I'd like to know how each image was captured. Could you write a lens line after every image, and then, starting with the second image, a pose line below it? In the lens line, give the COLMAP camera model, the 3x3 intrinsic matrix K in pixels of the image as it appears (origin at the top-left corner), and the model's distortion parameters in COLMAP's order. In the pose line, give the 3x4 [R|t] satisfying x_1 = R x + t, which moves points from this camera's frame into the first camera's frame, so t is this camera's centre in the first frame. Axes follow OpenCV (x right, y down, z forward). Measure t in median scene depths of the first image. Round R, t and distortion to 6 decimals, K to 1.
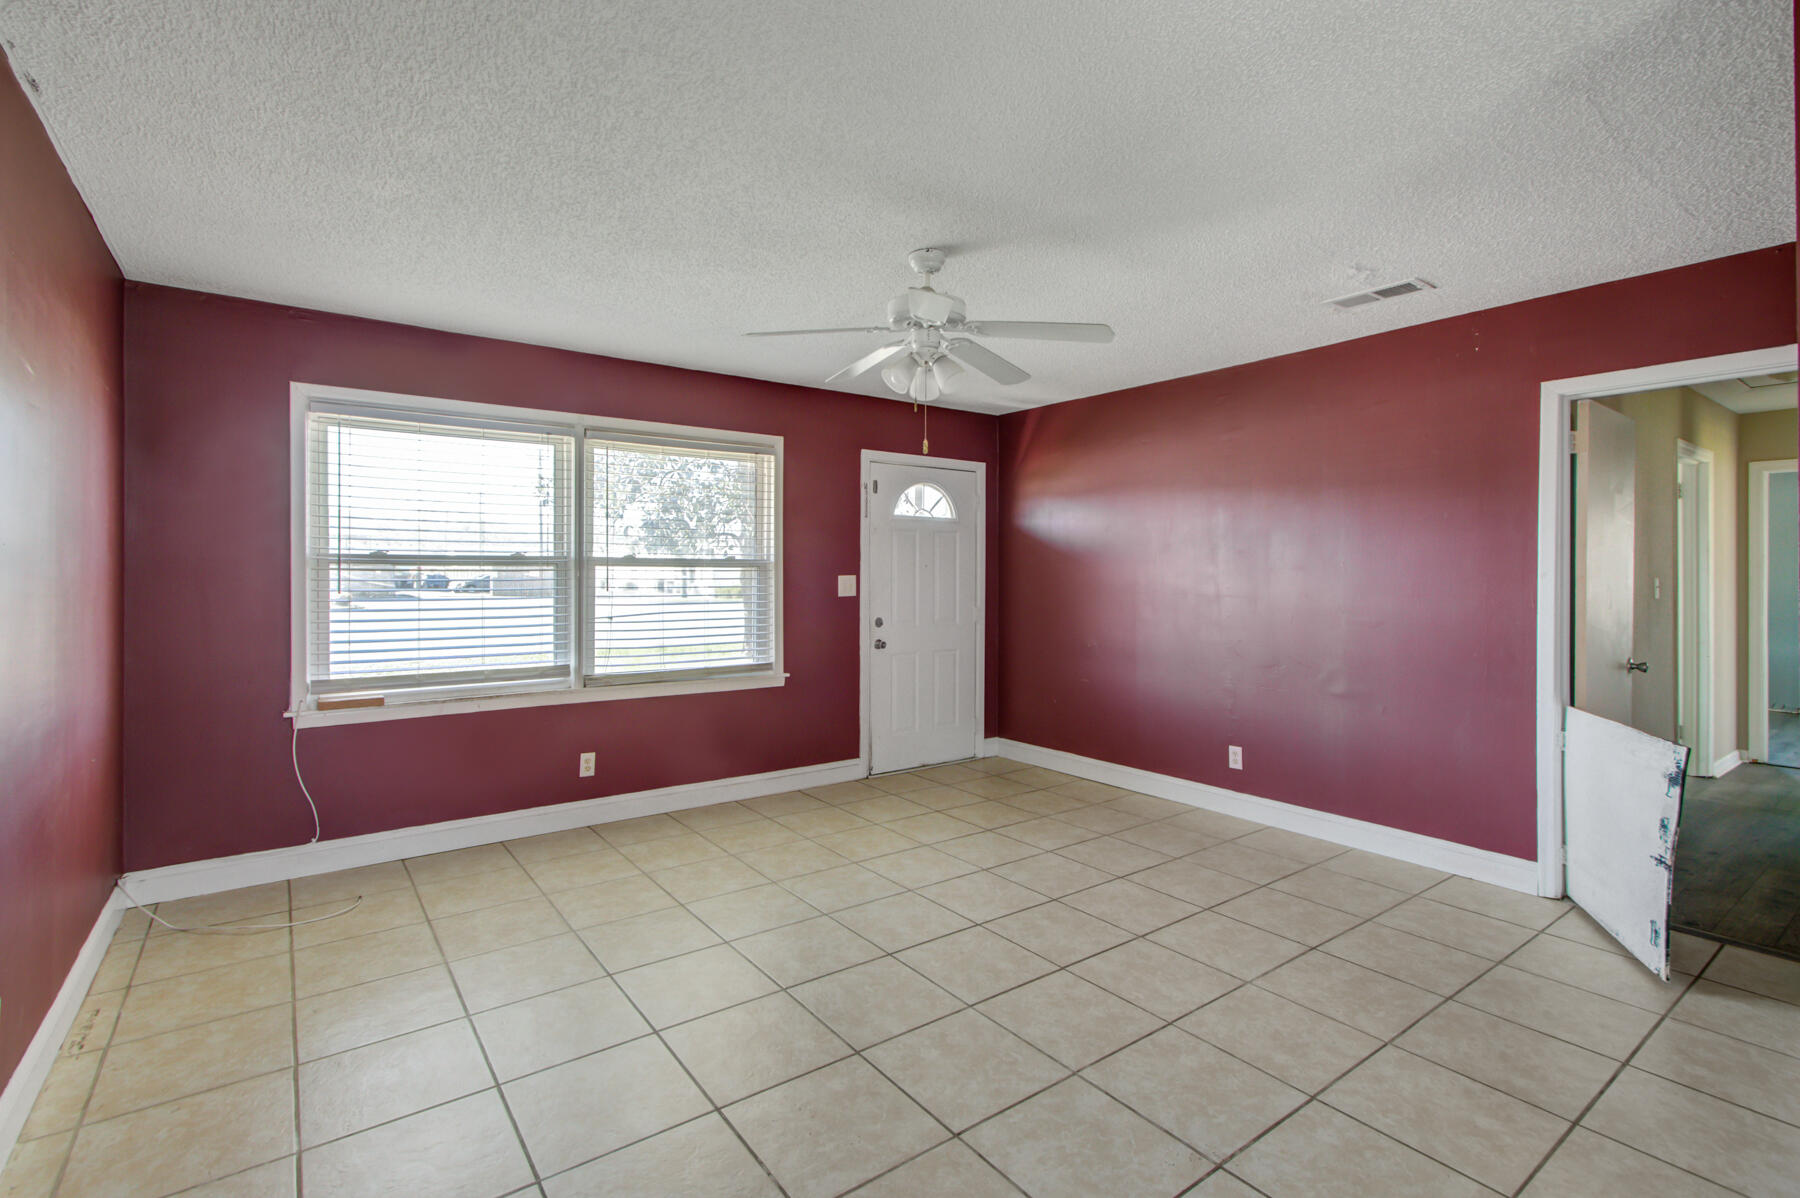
lens RADIAL K [[814.1, 0, 892.3], [0, 814.1, 605.8], [0, 0, 1]] dist [0.001370, 0.000581]
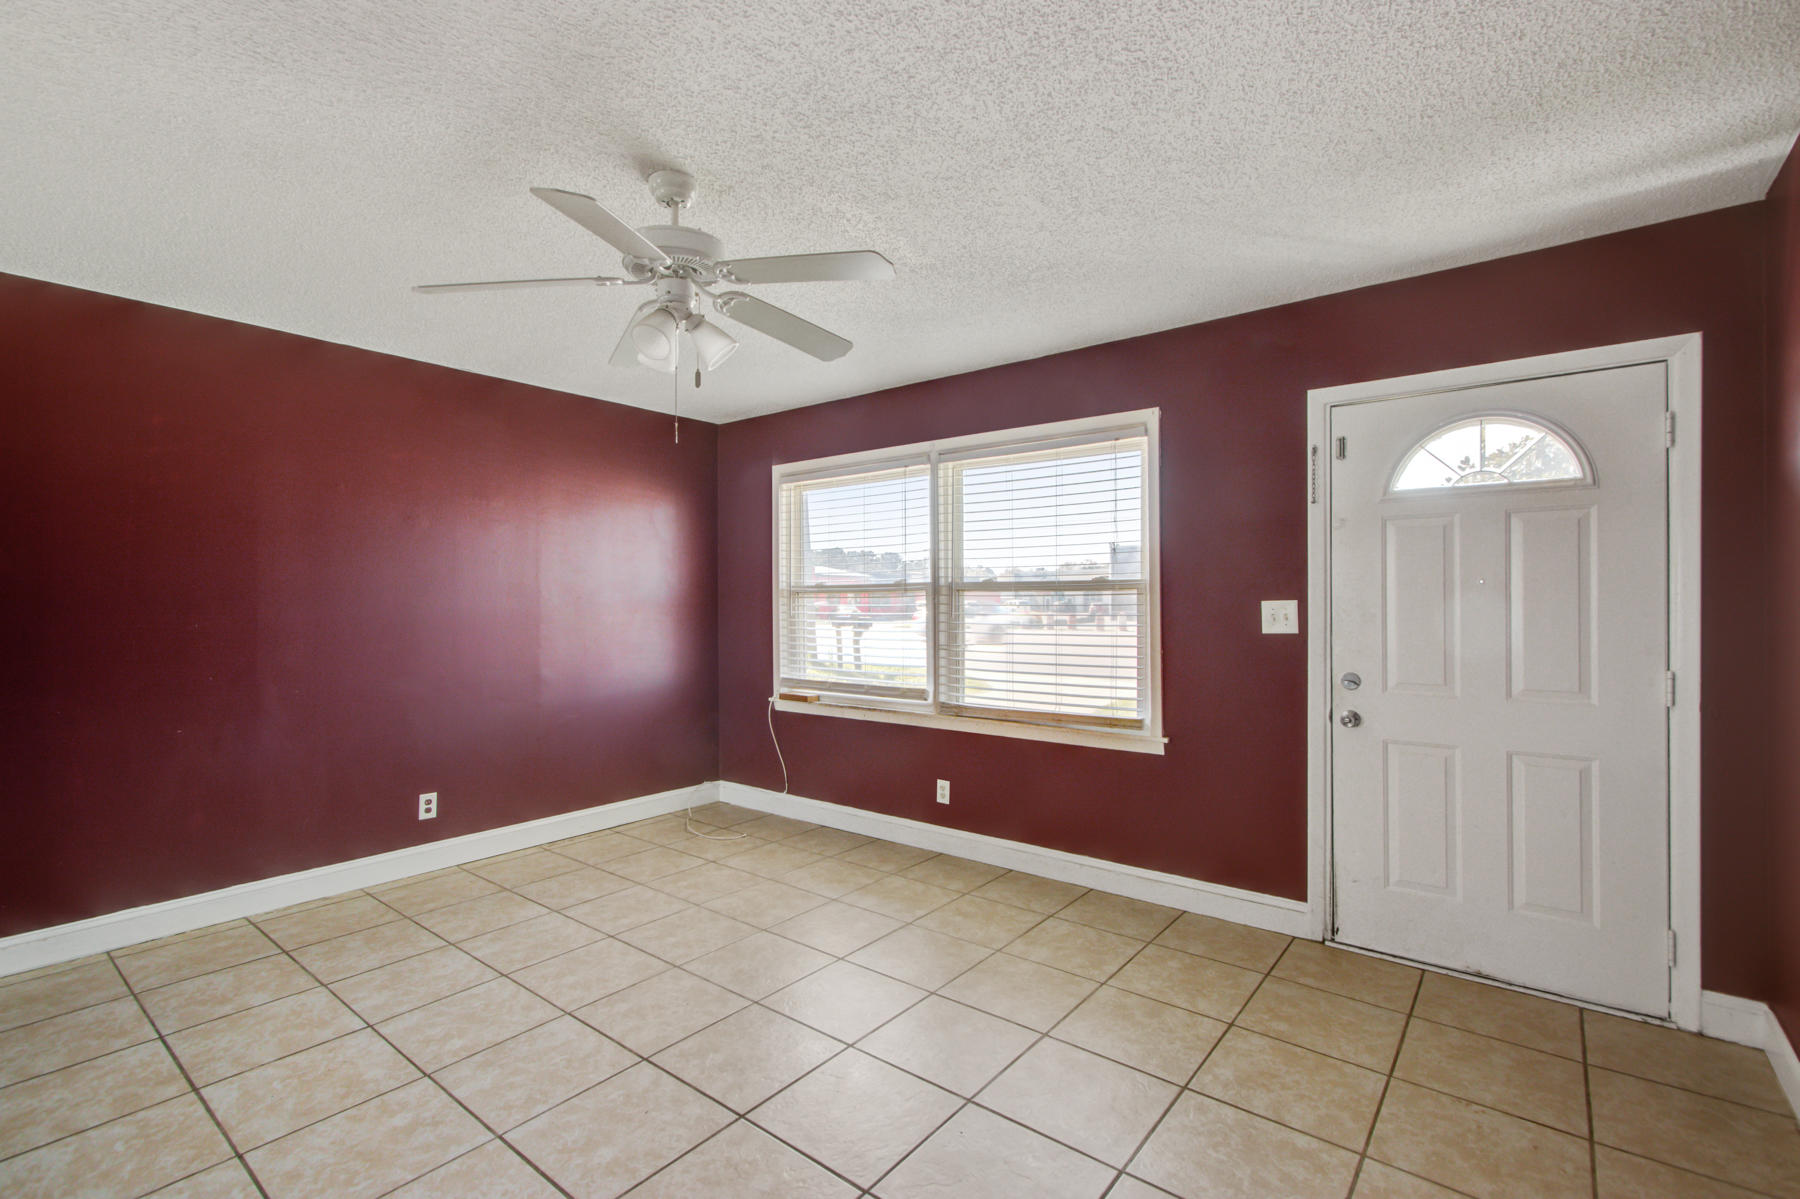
lens RADIAL K [[814.1, 0, 892.3], [0, 814.1, 606.3], [0, 0, 1]] dist [0.001370, 0.000581]
pose [[0.269410, 0.004511, -0.963015, 0.578243], [-0.037769, 0.999269, -0.005885, -0.021956], [0.962285, 0.037957, 0.269383, 0.680169]]
